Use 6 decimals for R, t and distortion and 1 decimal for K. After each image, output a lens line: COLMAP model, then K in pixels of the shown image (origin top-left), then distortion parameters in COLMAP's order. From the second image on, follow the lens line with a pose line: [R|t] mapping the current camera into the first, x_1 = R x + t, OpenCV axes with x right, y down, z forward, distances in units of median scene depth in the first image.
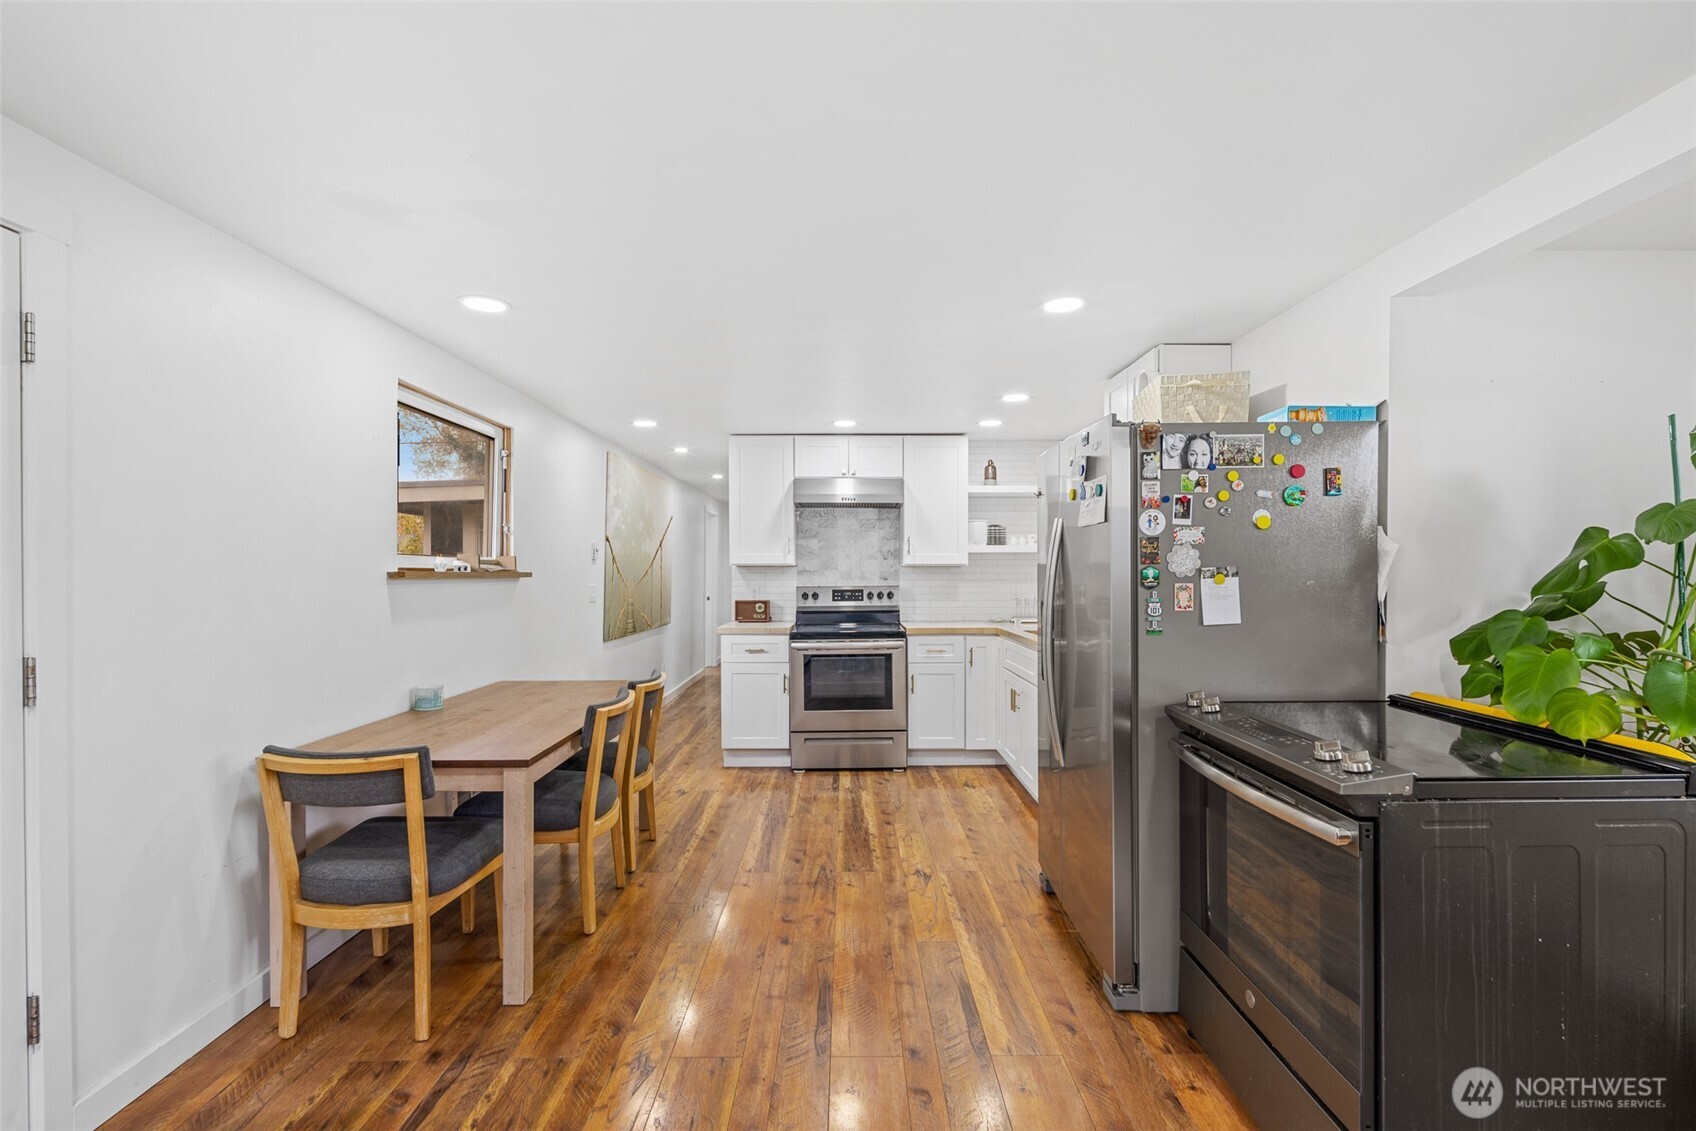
lens RADIAL K [[745.8, 0, 850.7], [0, 745.8, 572.9], [0, 0, 1]] dist [0.005025, -0.002327]
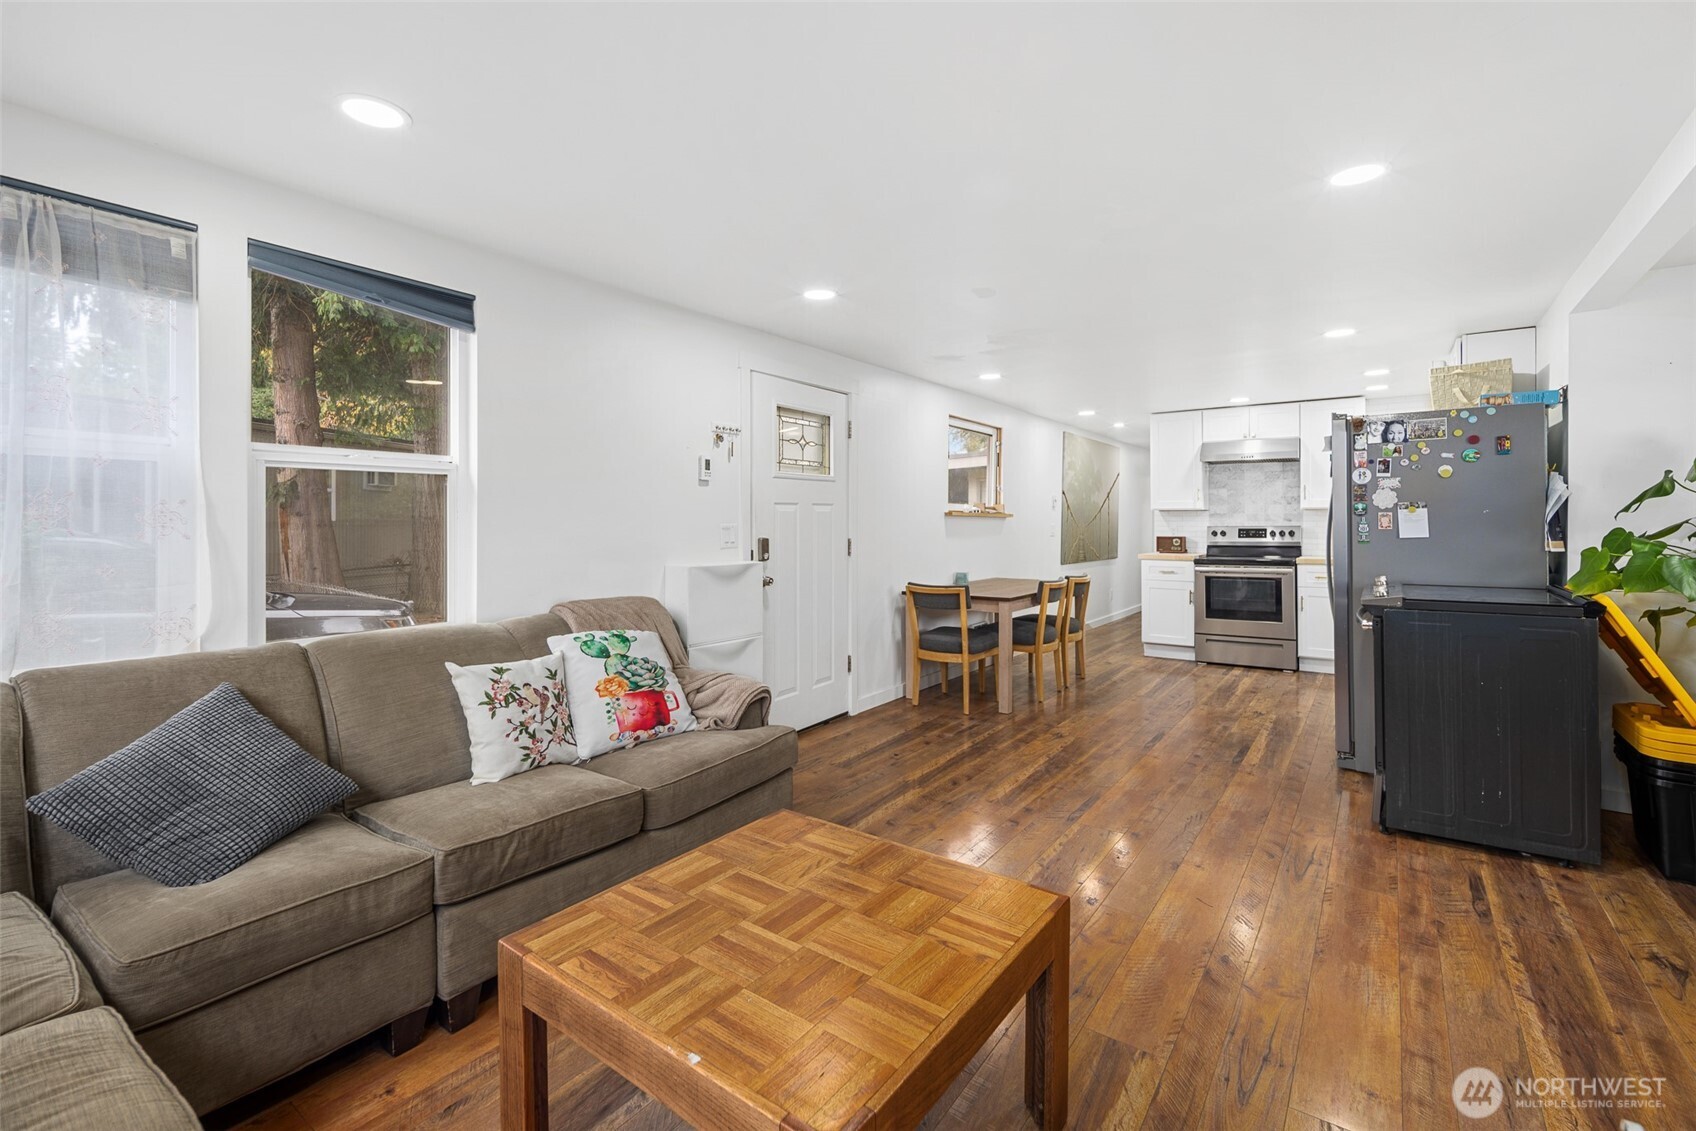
lens RADIAL K [[745.8, 0, 848.4], [0, 745.8, 517.0], [0, 0, 1]] dist [0.005025, -0.002327]
pose [[0.810087, -0.004538, -0.586292, 0.223941], [-0.002167, 0.999940, -0.010735, 0.021805], [0.586306, 0.009967, 0.810028, -0.503629]]
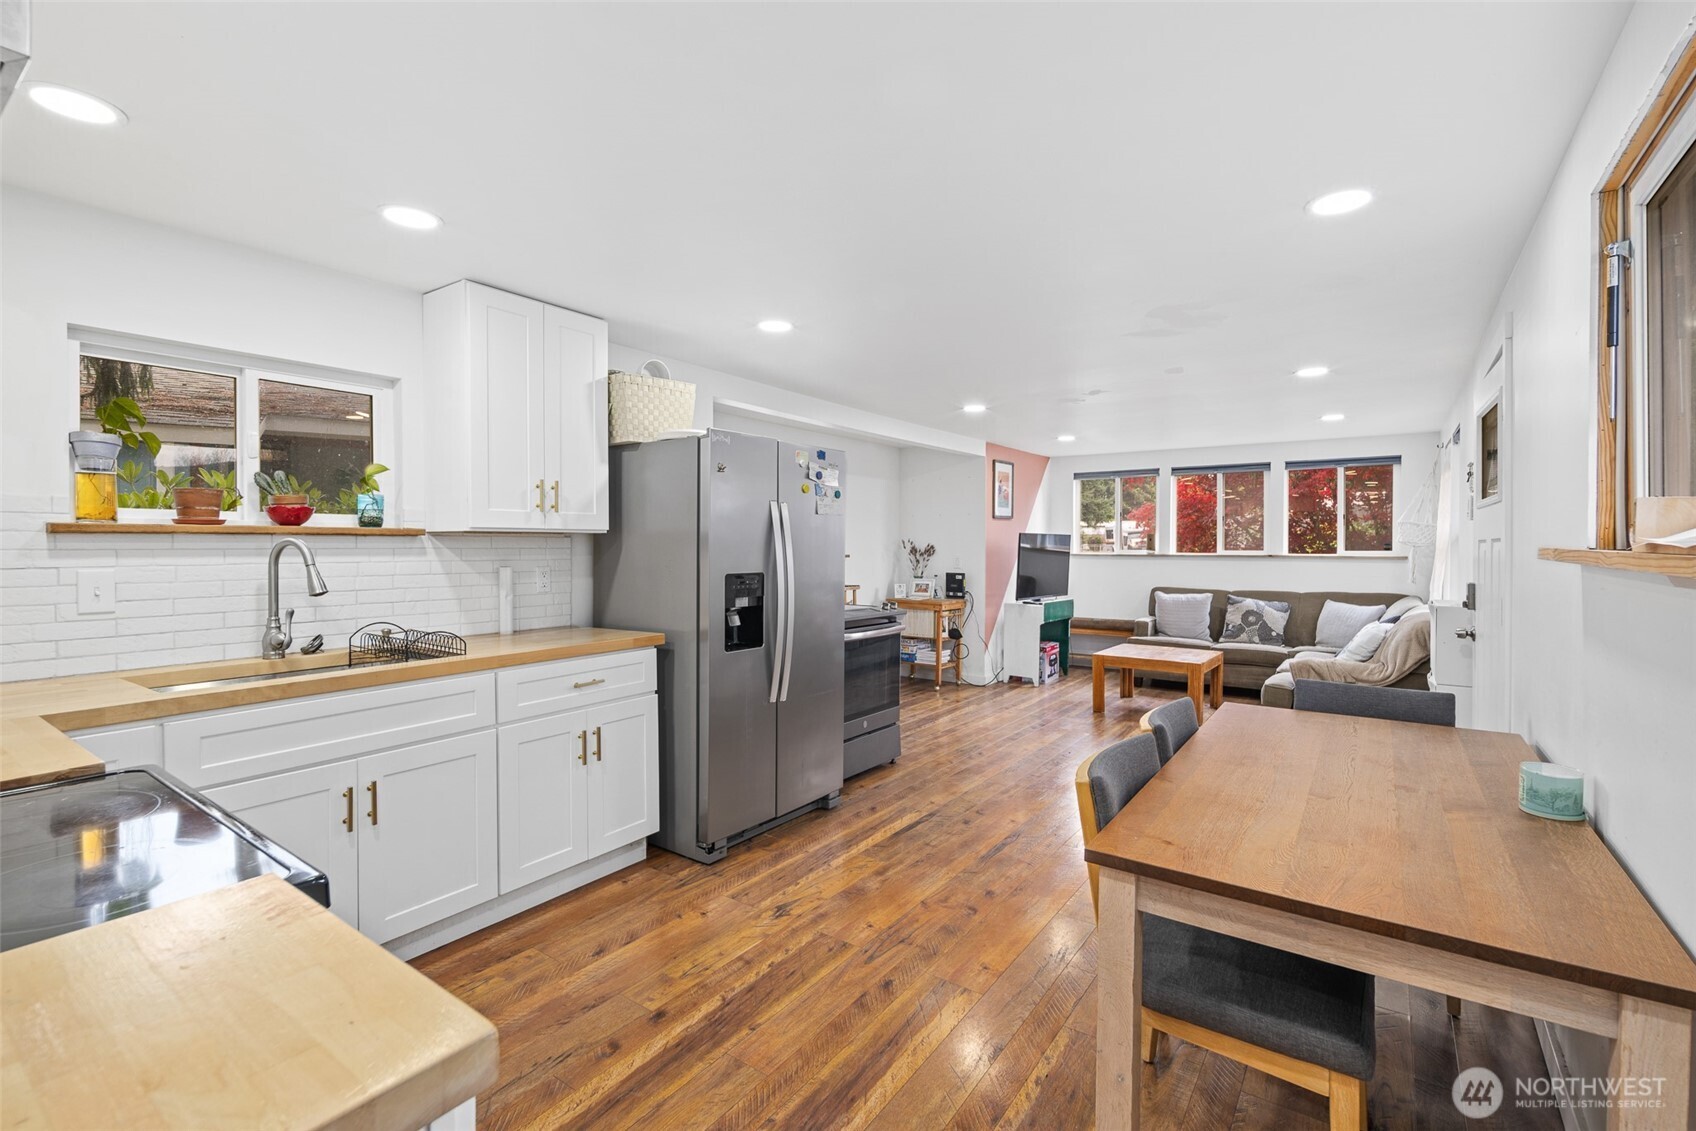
lens RADIAL K [[745.8, 0, 850.9], [0, 745.8, 559.0], [0, 0, 1]] dist [0.005025, -0.002327]
pose [[-0.812144, -0.012386, 0.583325, -0.325476], [-0.000177, 0.999780, 0.020982, -0.003901], [-0.583456, 0.016938, -0.811968, 1.182544]]
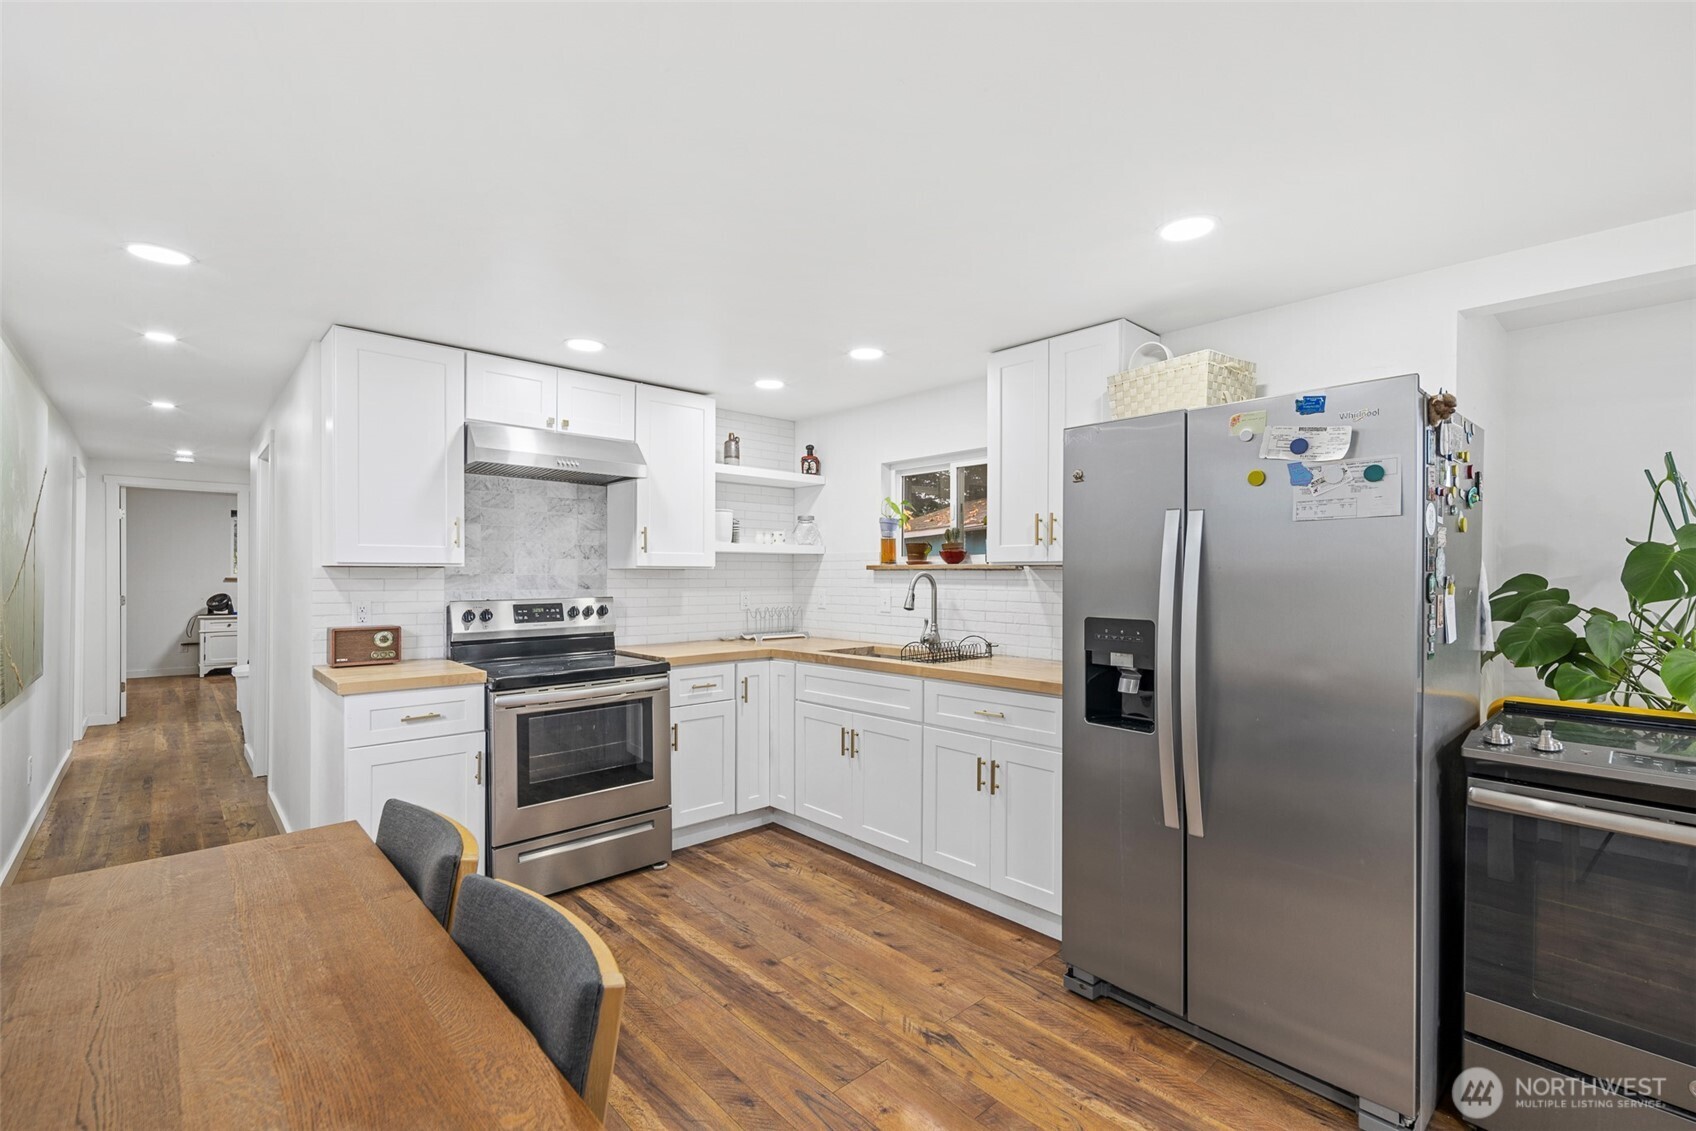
lens RADIAL K [[745.8, 0, 854.4], [0, 745.8, 575.4], [0, 0, 1]] dist [0.005025, -0.002327]
pose [[0.740106, 0.001838, 0.672488, -0.294935], [-0.001942, 0.999998, -0.000596, -0.003638], [-0.672488, -0.000865, 0.740108, 0.408657]]
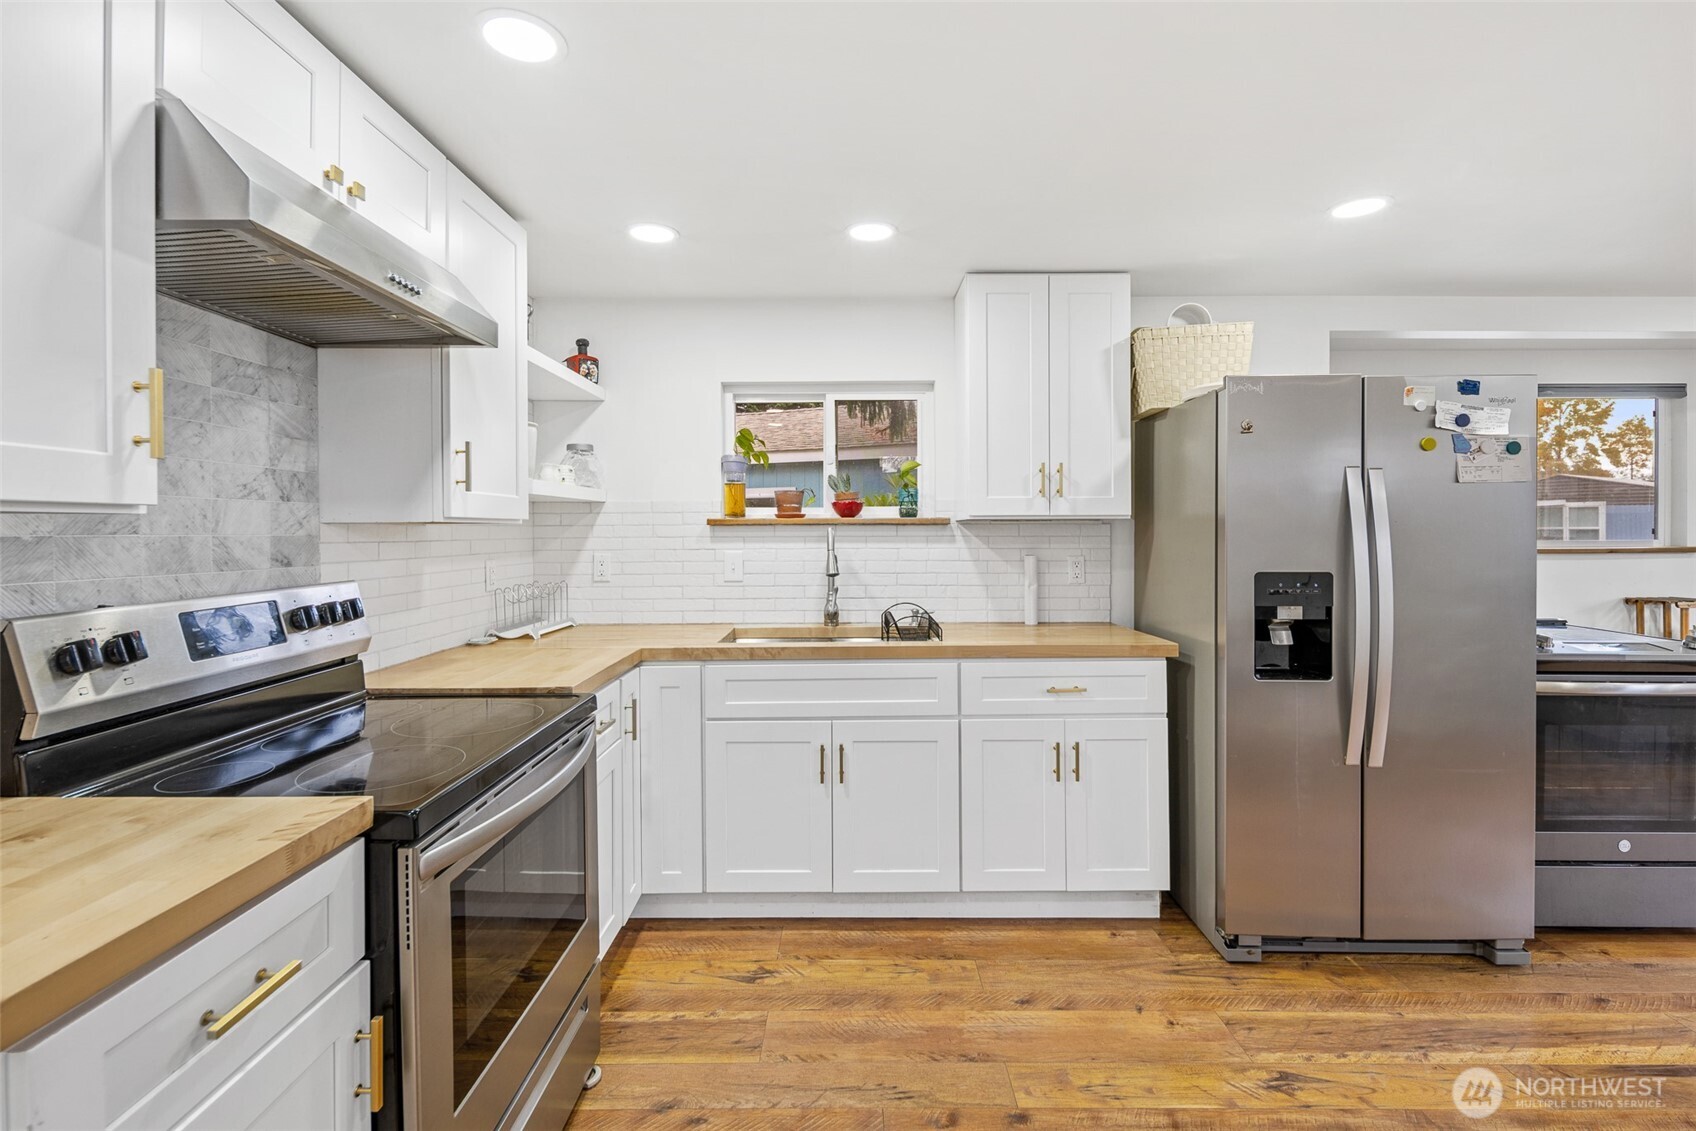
lens RADIAL K [[745.8, 0, 849.5], [0, 745.8, 532.7], [0, 0, 1]] dist [0.005025, -0.002327]
pose [[0.011172, -0.002910, 0.999933, -0.335859], [0.005790, 0.999979, 0.002846, -0.005115], [-0.999921, 0.005758, 0.011189, 0.956680]]
